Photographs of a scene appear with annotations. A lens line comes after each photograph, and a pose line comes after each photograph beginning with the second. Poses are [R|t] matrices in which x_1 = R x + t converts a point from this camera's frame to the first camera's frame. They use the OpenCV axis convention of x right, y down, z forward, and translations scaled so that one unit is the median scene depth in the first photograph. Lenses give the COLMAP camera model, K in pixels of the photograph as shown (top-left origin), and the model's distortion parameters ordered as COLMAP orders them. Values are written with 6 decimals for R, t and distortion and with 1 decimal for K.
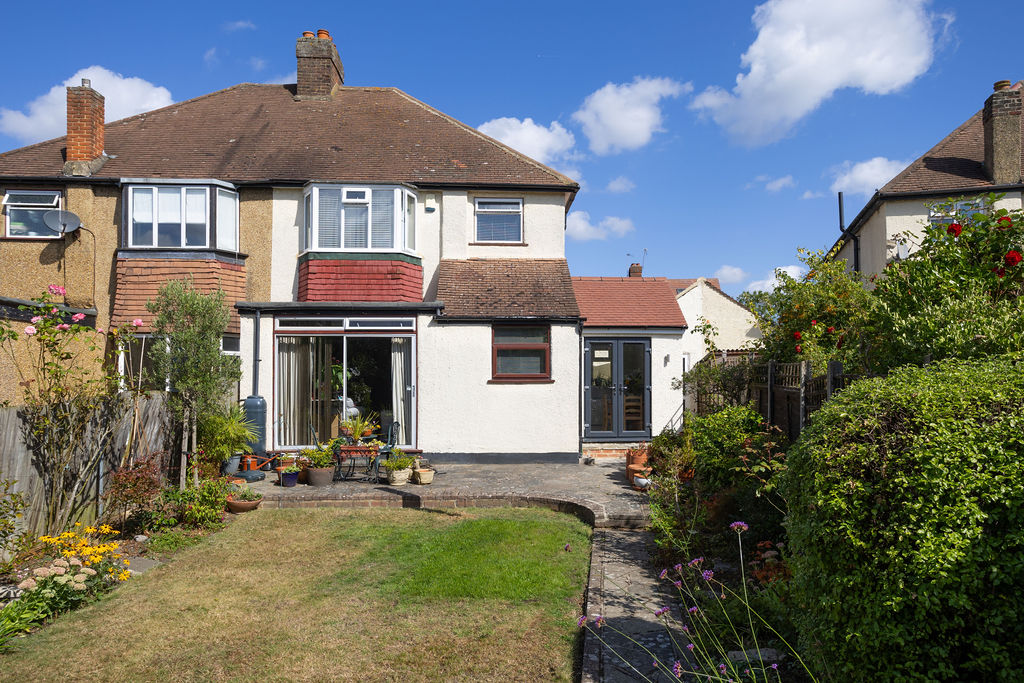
lens RADIAL K [[774.4, 0, 500.7], [0, 774.4, 371.9], [0, 0, 1]] dist [-0.006817, 0.020443]
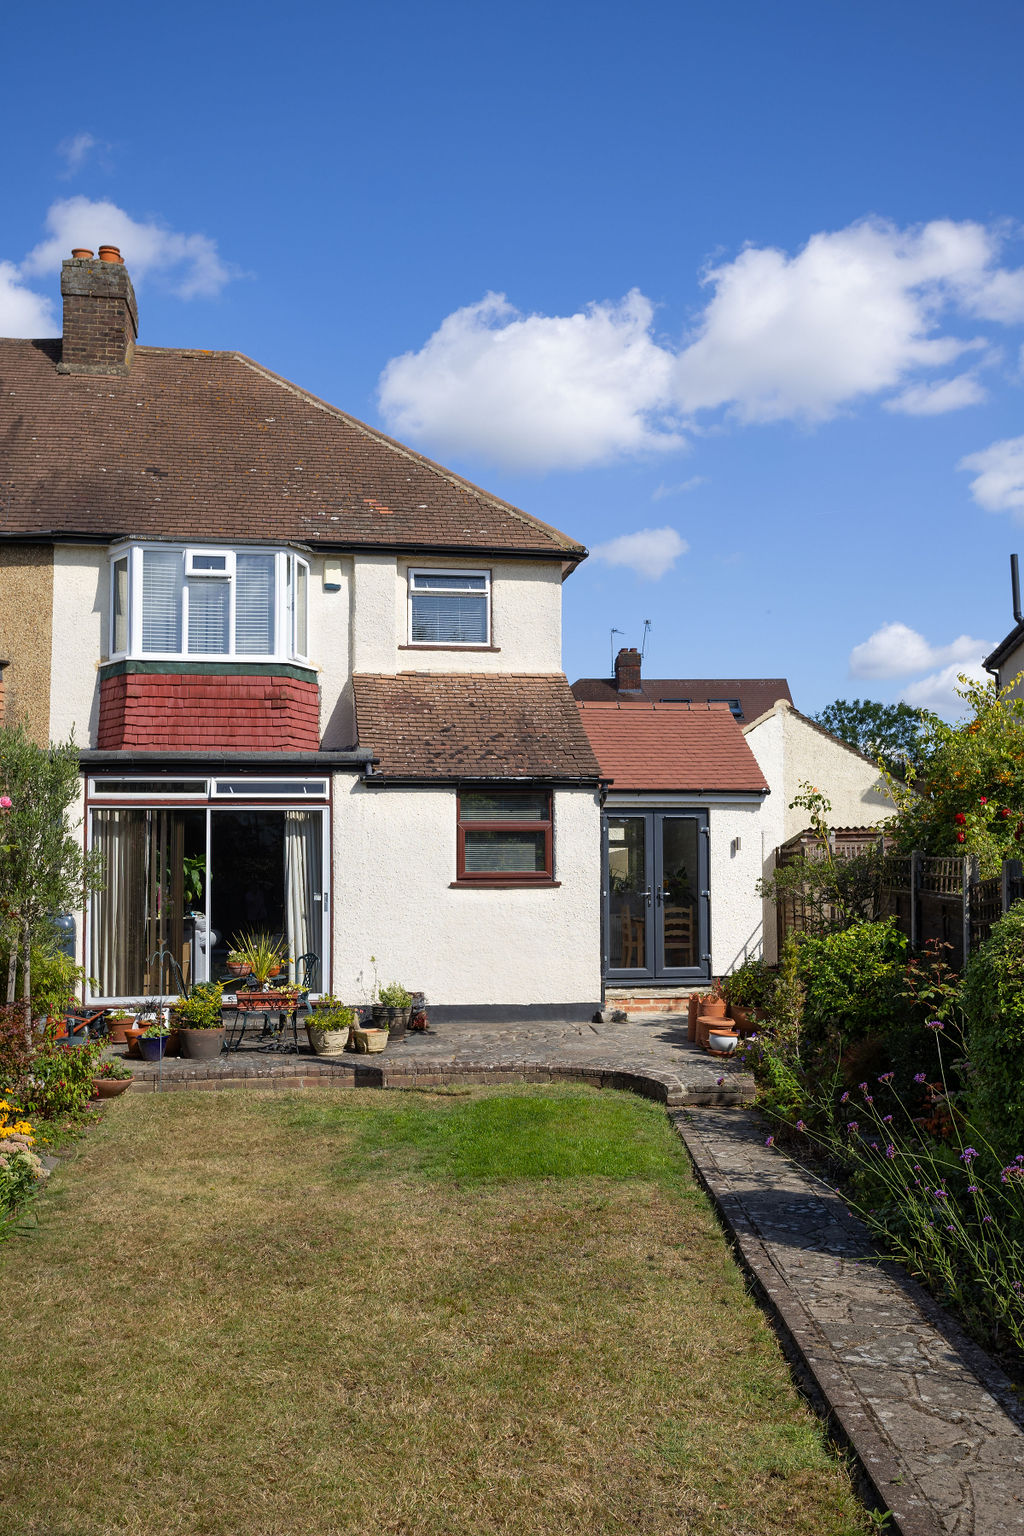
lens RADIAL K [[1655.5, 0, 500.7], [0, 1655.5, 780.7], [0, 0, 1]] dist [0.043492, 0.000000]
pose [[0.993766, 0.002448, 0.111463, -0.109422], [0.002719, 0.998929, -0.046181, -0.007920], [-0.111457, 0.046196, 0.992695, -0.249120]]
